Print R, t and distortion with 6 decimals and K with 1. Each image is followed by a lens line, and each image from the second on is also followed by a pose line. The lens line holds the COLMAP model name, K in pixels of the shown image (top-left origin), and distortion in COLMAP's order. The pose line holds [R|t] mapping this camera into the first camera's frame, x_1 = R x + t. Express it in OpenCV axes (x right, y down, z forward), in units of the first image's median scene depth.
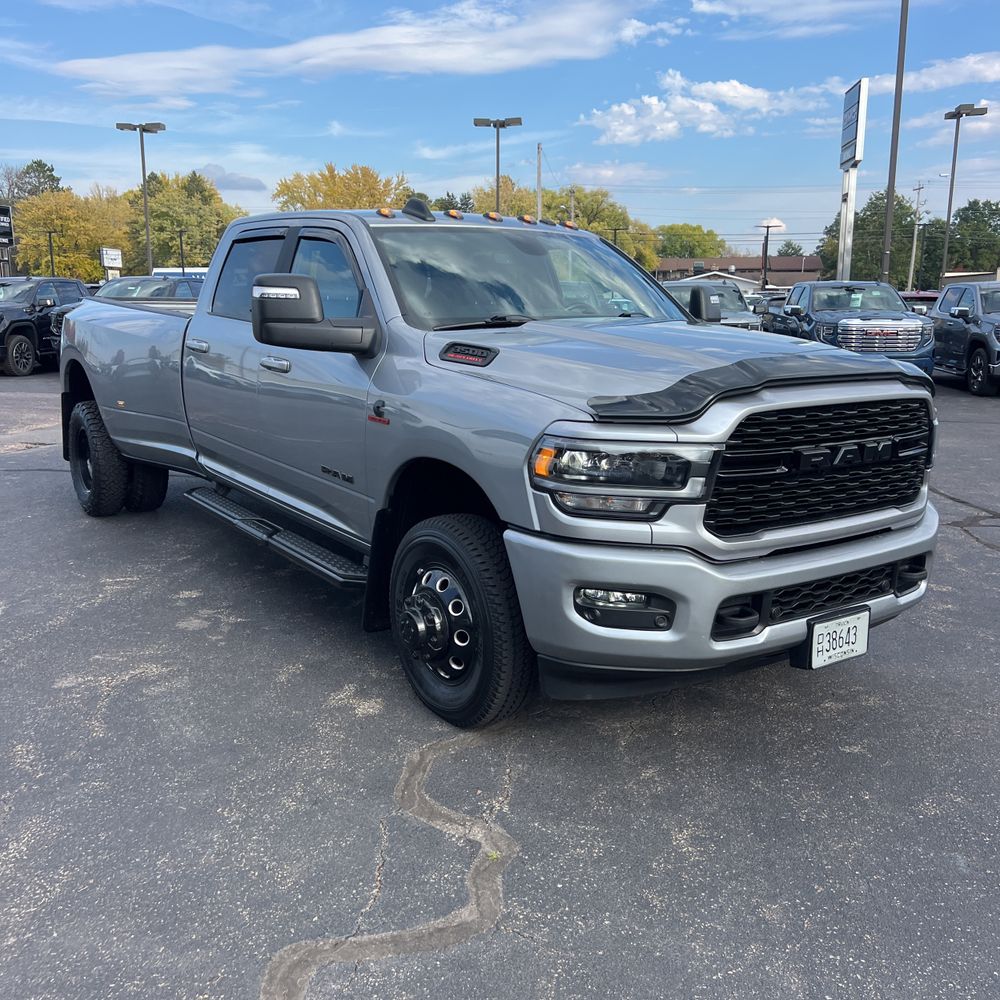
lens RADIAL K [[1014.2, 0, 500.0], [0, 1014.2, 500.0], [0, 0, 1]] dist [0.026136, -0.006384]
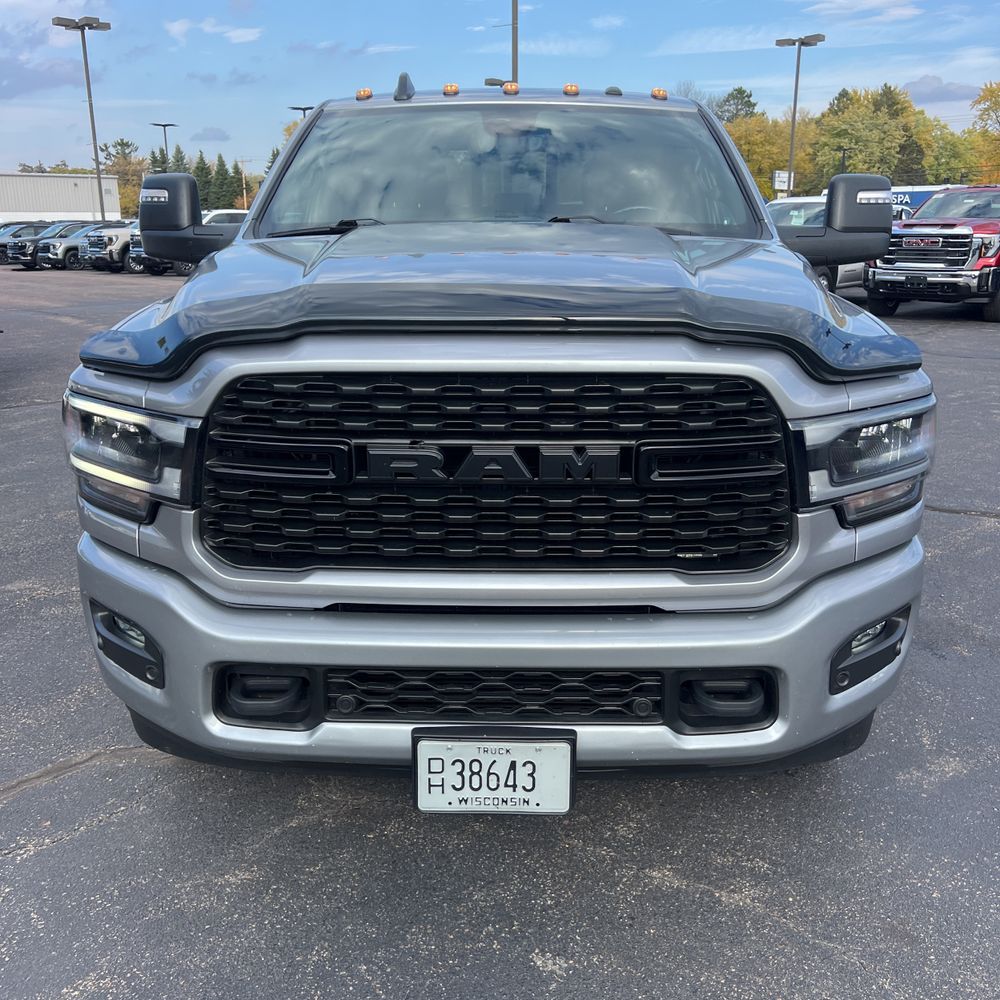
lens RADIAL K [[1030.0, 0, 500.0], [0, 1030.0, 500.0], [0, 0, 1]] dist [-0.008417, -0.028568]
pose [[0.786838, 0.144846, -0.599921, 0.120668], [-0.103591, 0.989274, 0.102986, -0.014640], [0.608404, -0.018887, 0.793403, 0.096970]]
